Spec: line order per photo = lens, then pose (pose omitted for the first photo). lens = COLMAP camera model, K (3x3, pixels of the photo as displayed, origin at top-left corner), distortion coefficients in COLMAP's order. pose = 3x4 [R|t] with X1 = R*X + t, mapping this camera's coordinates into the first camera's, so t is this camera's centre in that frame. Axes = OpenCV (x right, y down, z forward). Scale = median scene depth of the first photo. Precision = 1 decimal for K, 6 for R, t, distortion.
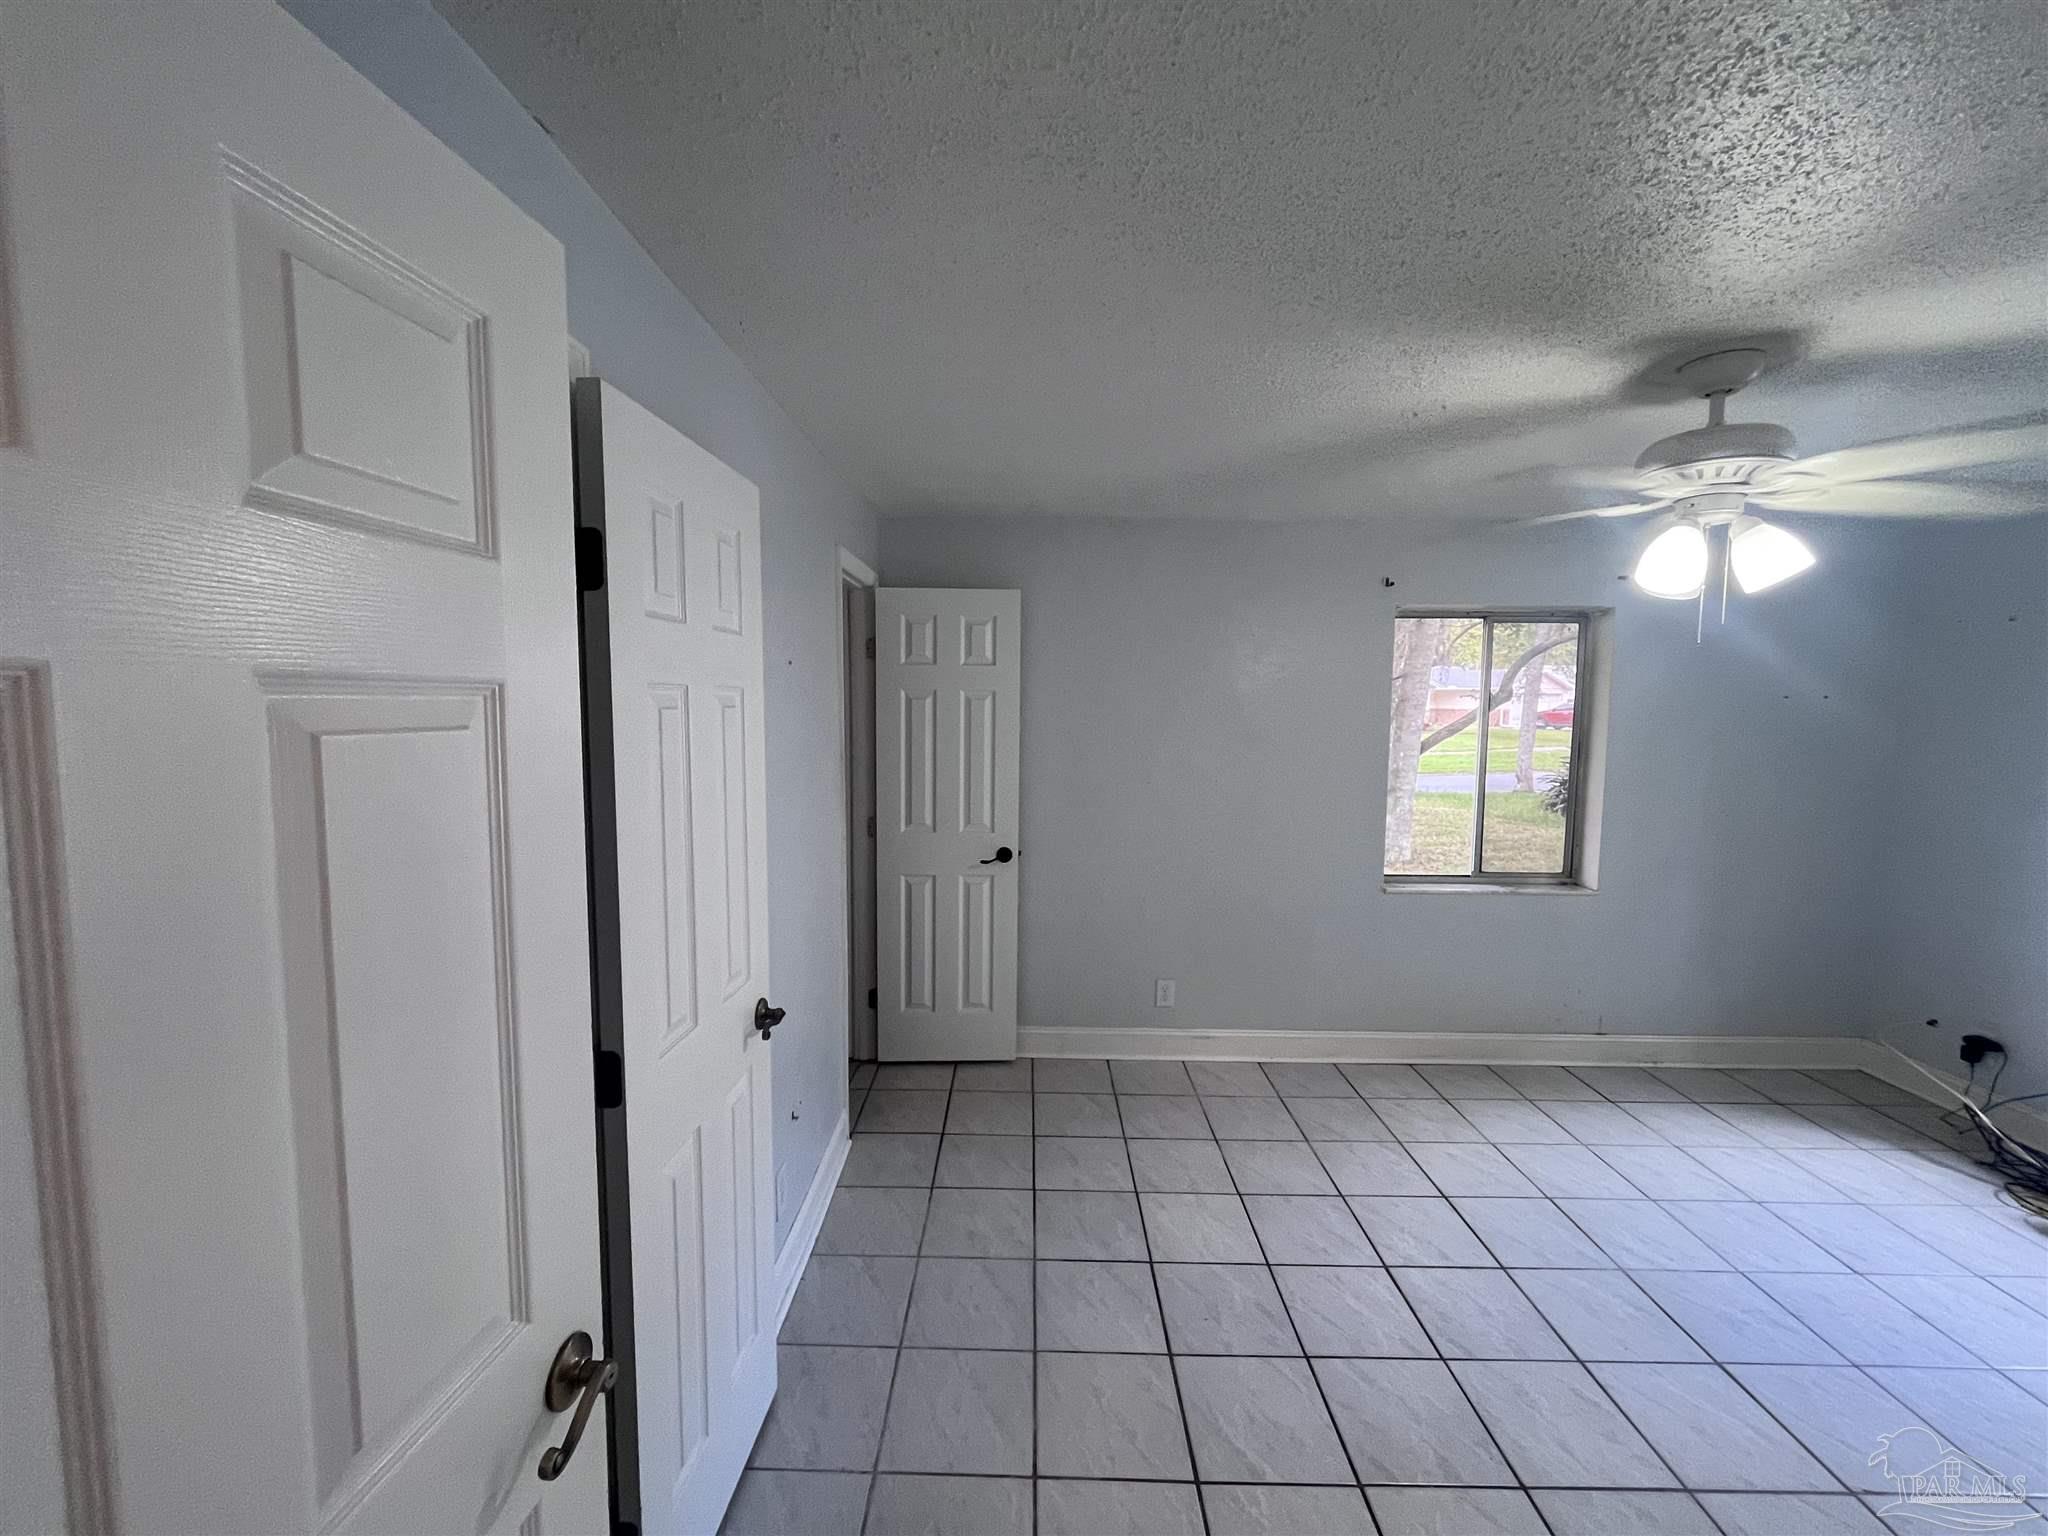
lens RADIAL K [[830.4, 0, 1019.6], [0, 830.4, 758.5], [0, 0, 1]] dist [-0.002134, -0.000306]
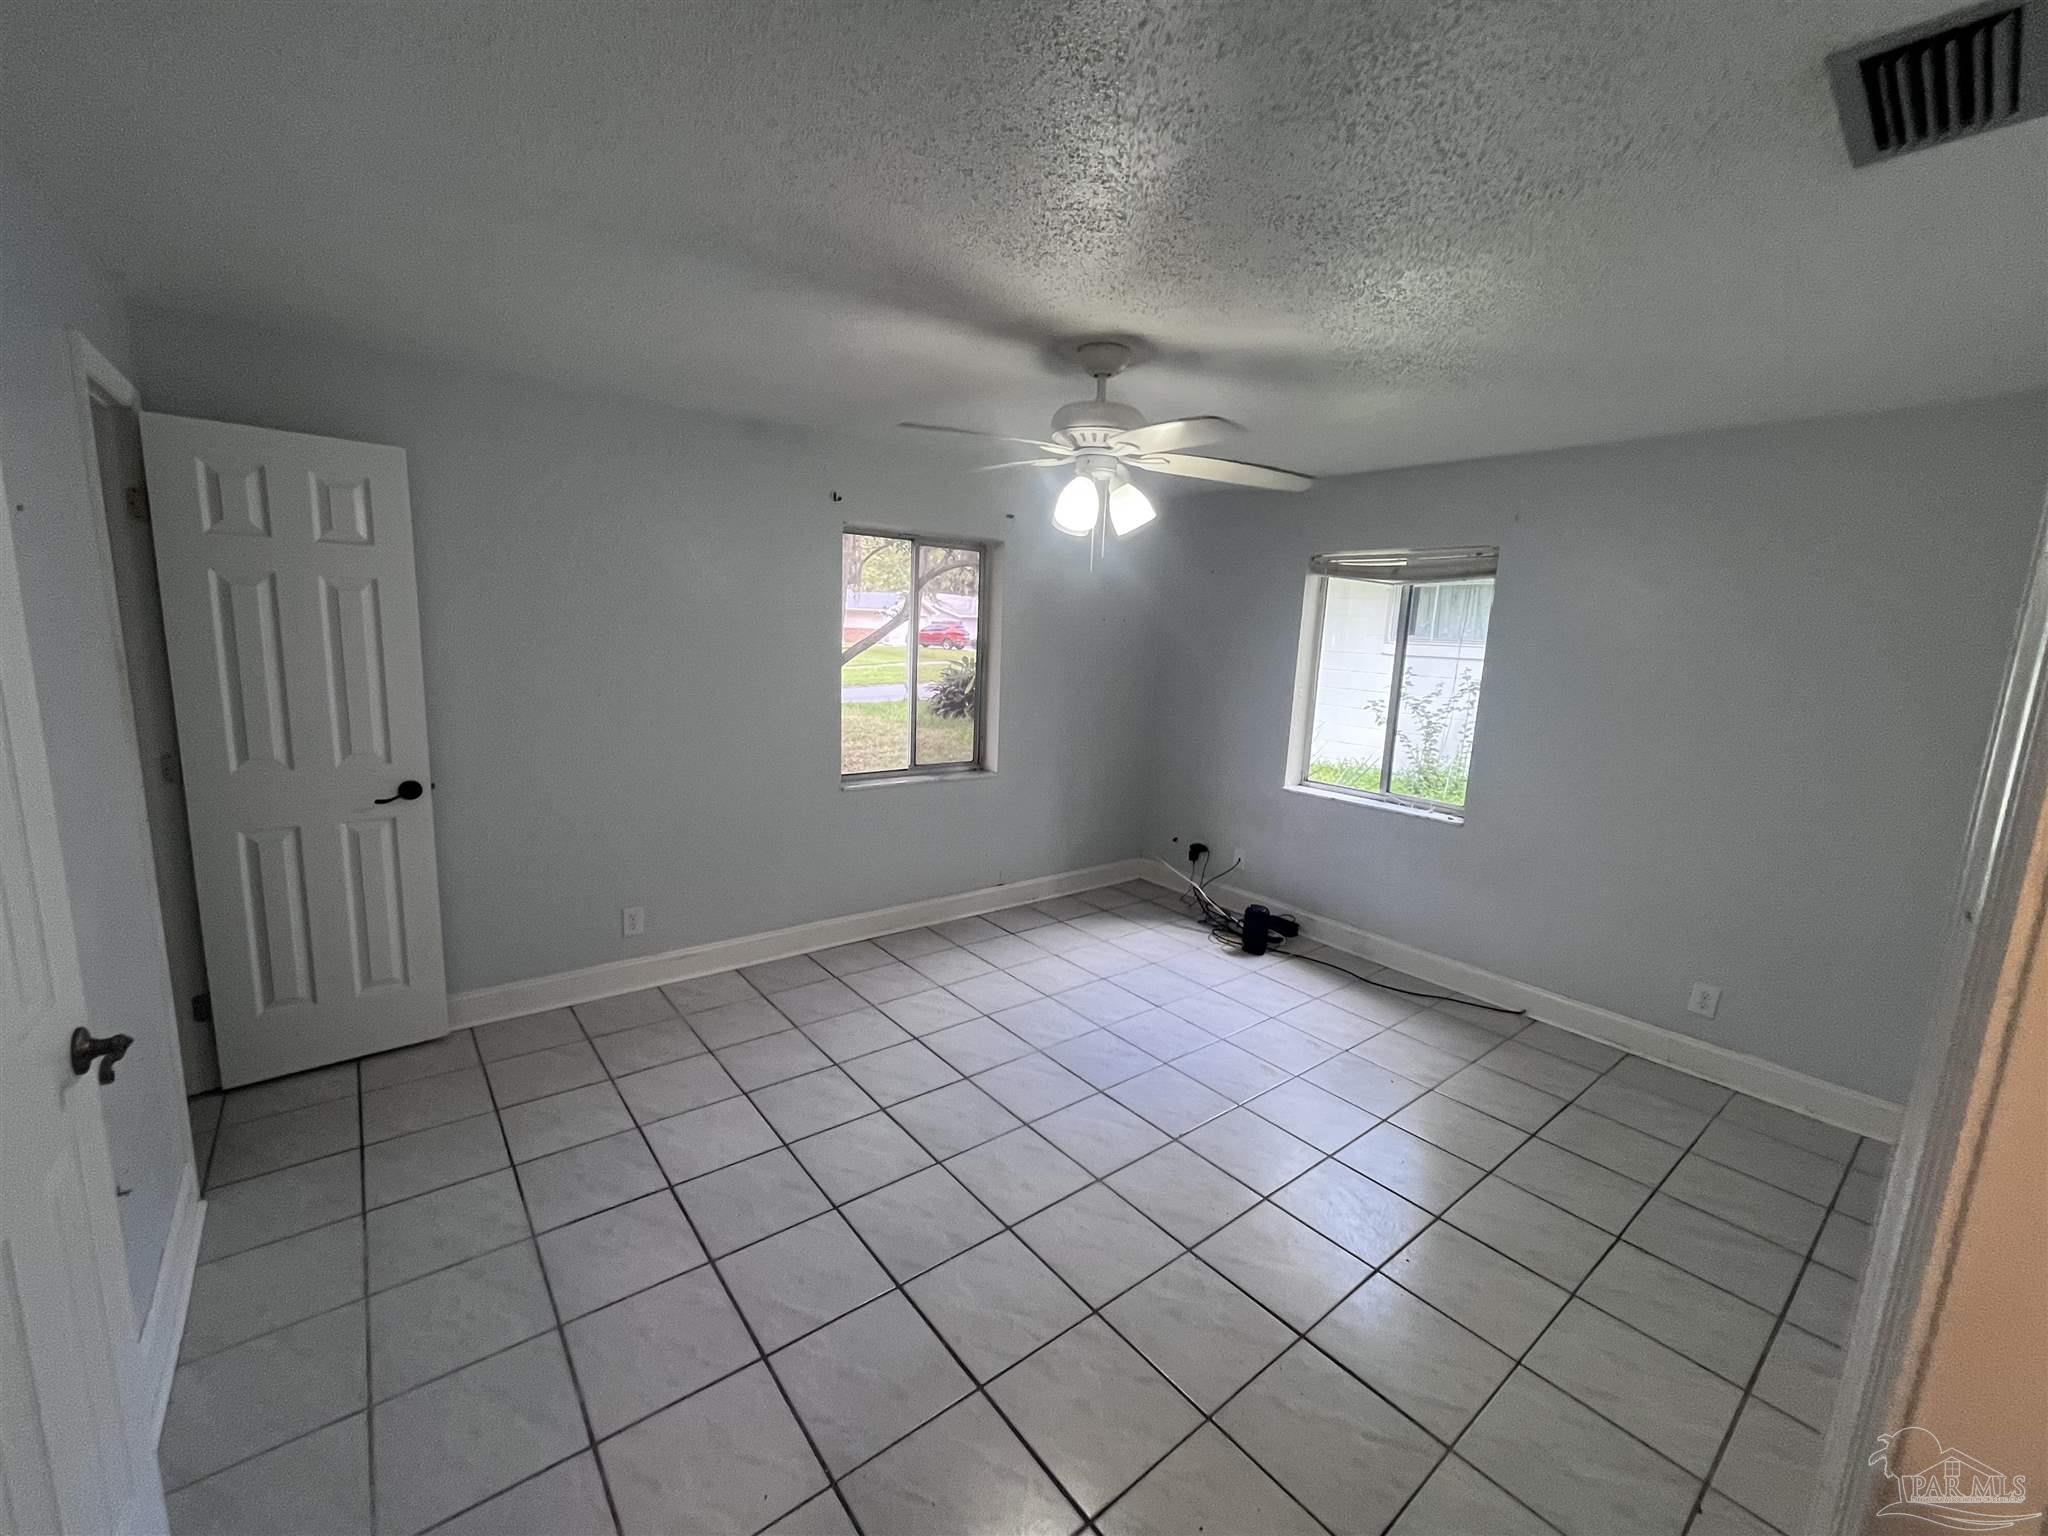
lens RADIAL K [[830.4, 0, 1016.0], [0, 830.4, 756.8], [0, 0, 1]] dist [-0.002134, -0.000306]
pose [[0.772474, -0.073031, 0.630833, -0.210606], [0.011139, 0.994771, 0.101524, 0.032050], [-0.634948, -0.071398, 0.769248, 0.078566]]
